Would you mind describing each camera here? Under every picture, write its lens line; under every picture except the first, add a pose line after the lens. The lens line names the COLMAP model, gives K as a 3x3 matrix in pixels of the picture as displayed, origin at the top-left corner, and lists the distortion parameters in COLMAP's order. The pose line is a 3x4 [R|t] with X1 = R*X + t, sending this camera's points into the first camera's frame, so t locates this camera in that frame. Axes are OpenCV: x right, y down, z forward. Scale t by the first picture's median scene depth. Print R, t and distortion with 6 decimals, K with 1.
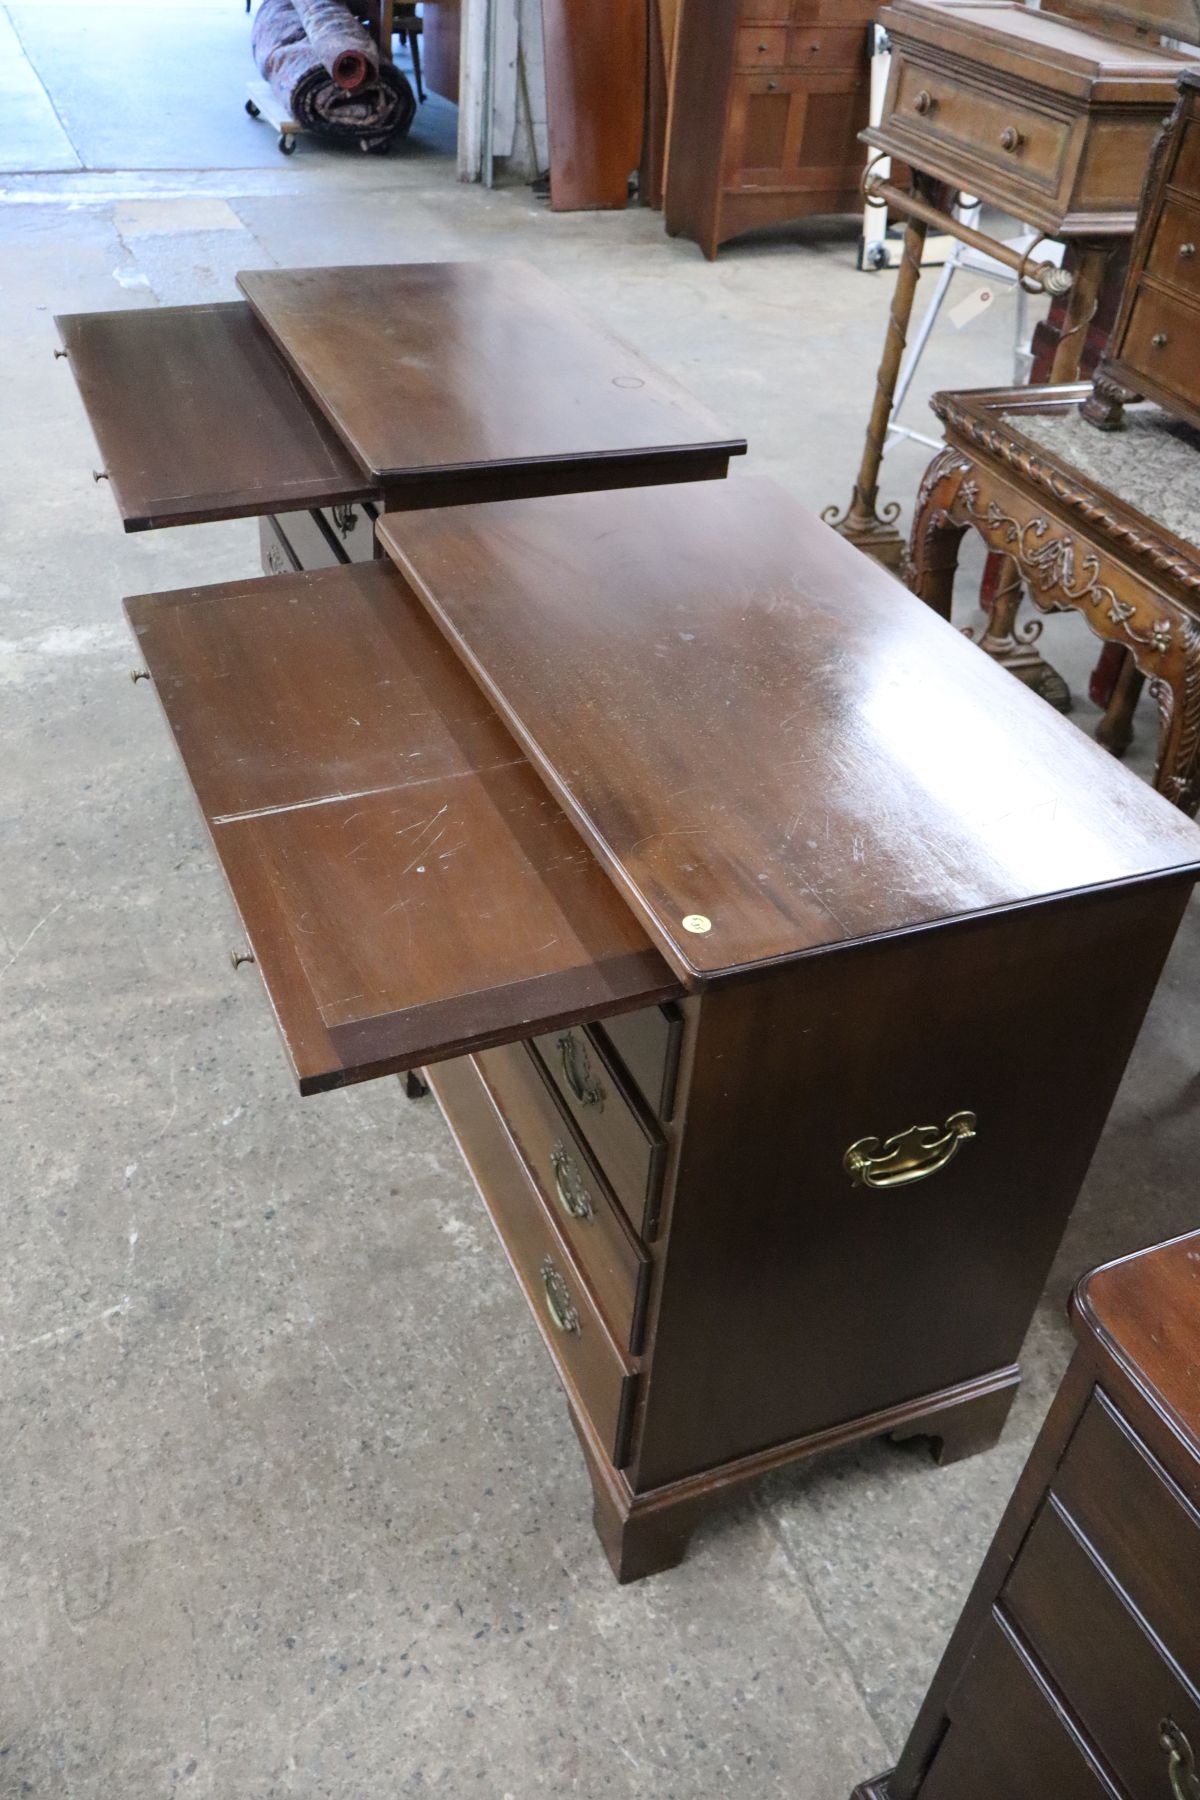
lens RADIAL K [[1490.6, 0, 600.0], [0, 1490.6, 900.0], [0, 0, 1]] dist [-0.014082, -0.001393]
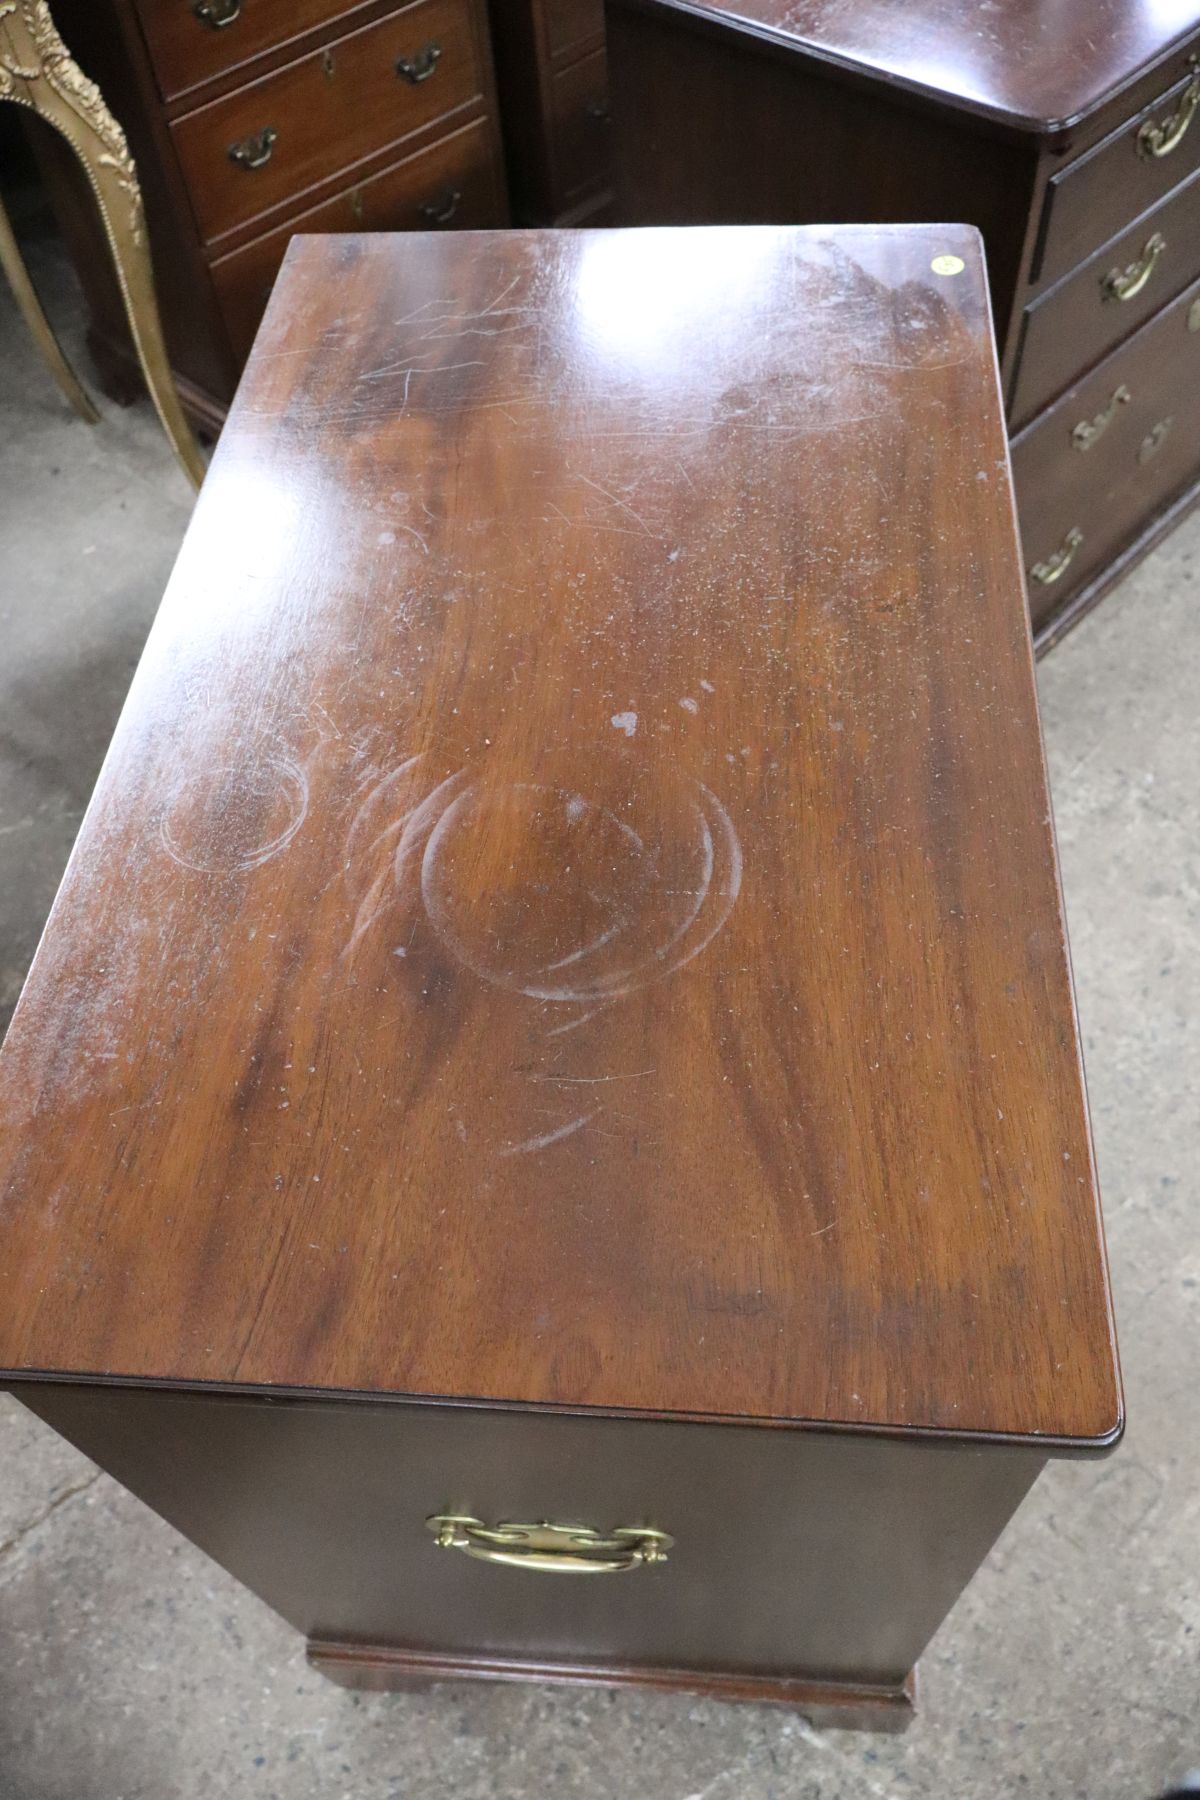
lens RADIAL K [[1490.6, 0, 600.0], [0, 1490.6, 900.0], [0, 0, 1]] dist [-0.014082, -0.001393]
pose [[-0.386270, -0.768437, 0.510197, -0.360523], [0.592853, 0.216909, 0.775548, -0.418702], [-0.706626, 0.602043, 0.371785, 0.613154]]
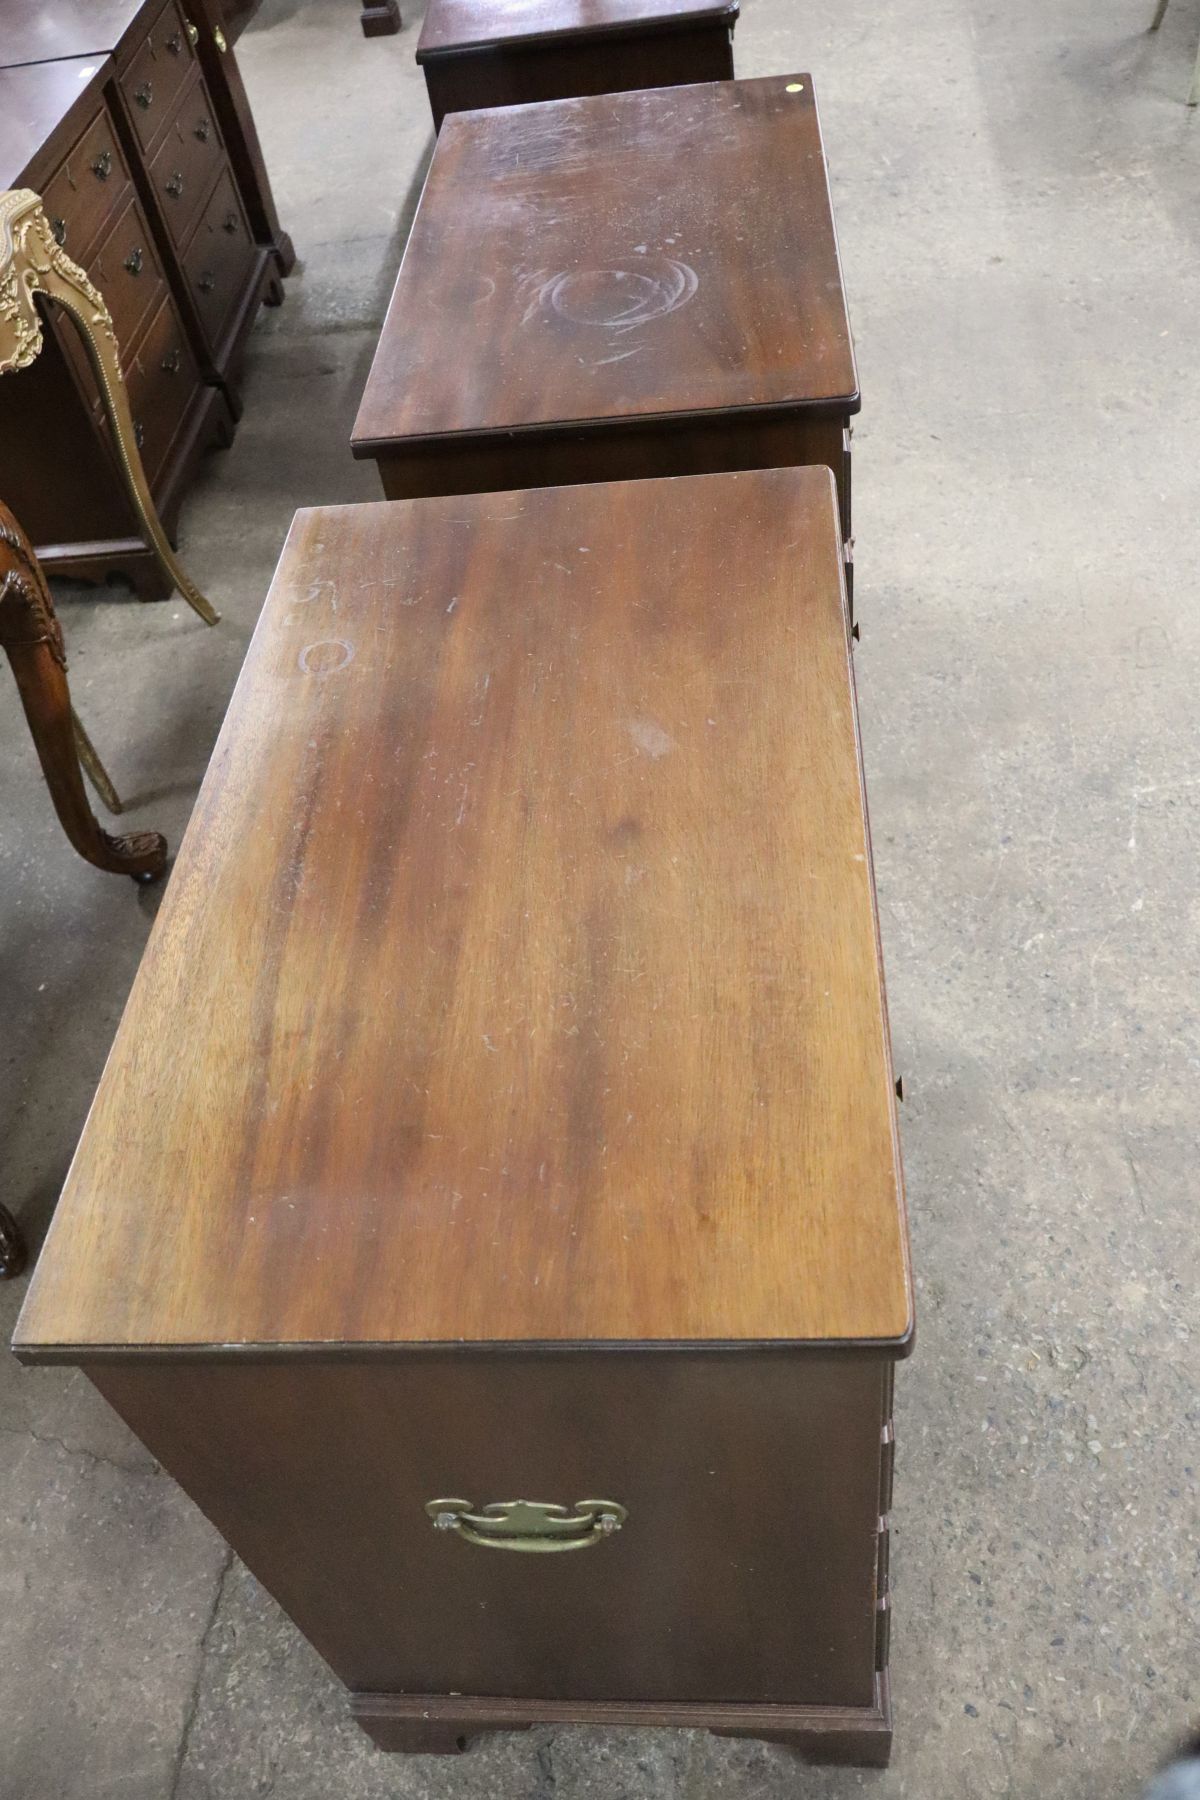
lens RADIAL K [[1490.6, 0, 600.0], [0, 1490.6, 900.0], [0, 0, 1]] dist [-0.014082, -0.001393]
pose [[-0.903778, -0.276862, 0.326393, -0.363893], [0.313933, 0.089524, 0.945215, -1.040038], [-0.290914, 0.956730, 0.006006, 1.270950]]
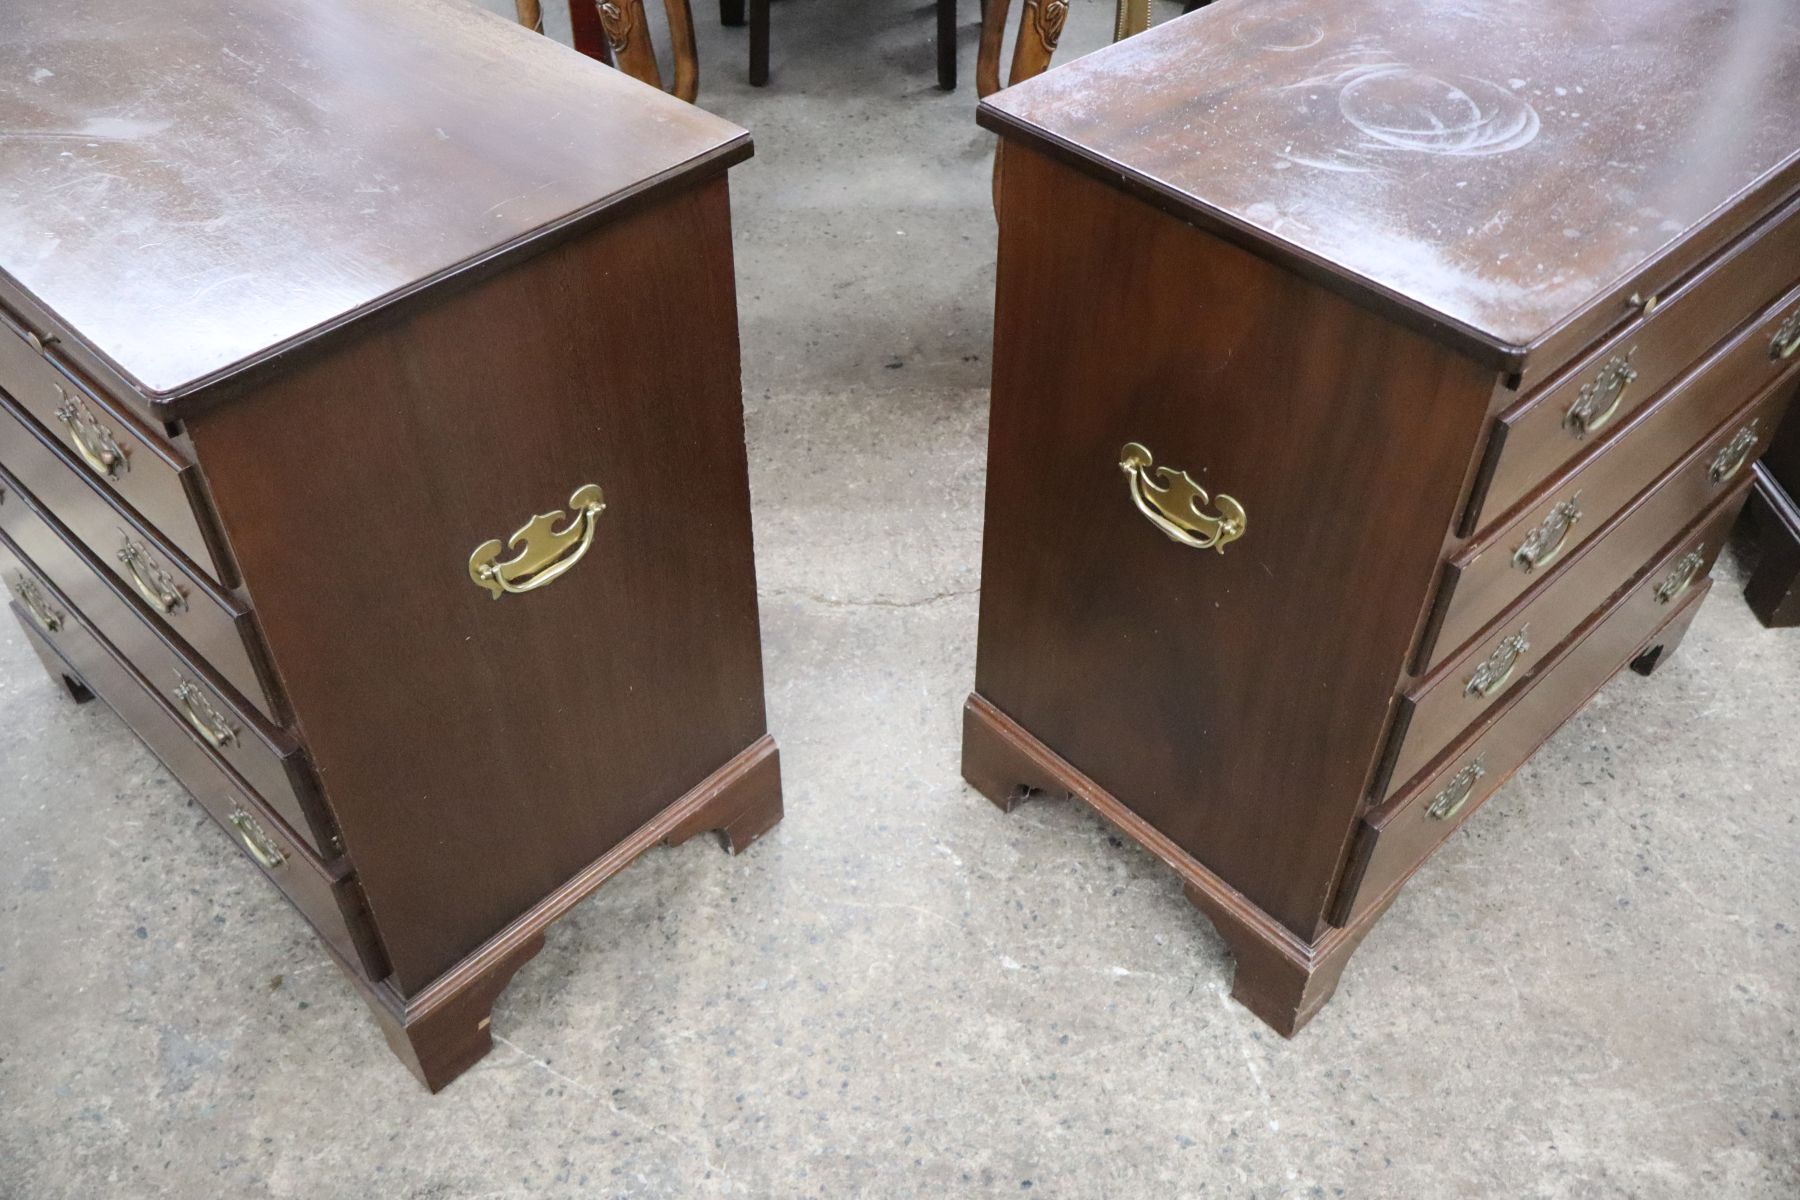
lens RADIAL K [[1490.6, 0, 900.0], [0, 1490.6, 600.0], [0, 0, 1]] dist [-0.014082, -0.001393]
pose [[0.343294, -0.681565, 0.646234, -0.834876], [0.585917, 0.693158, 0.419802, -0.377086], [-0.734065, 0.234524, 0.637297, 0.562882]]
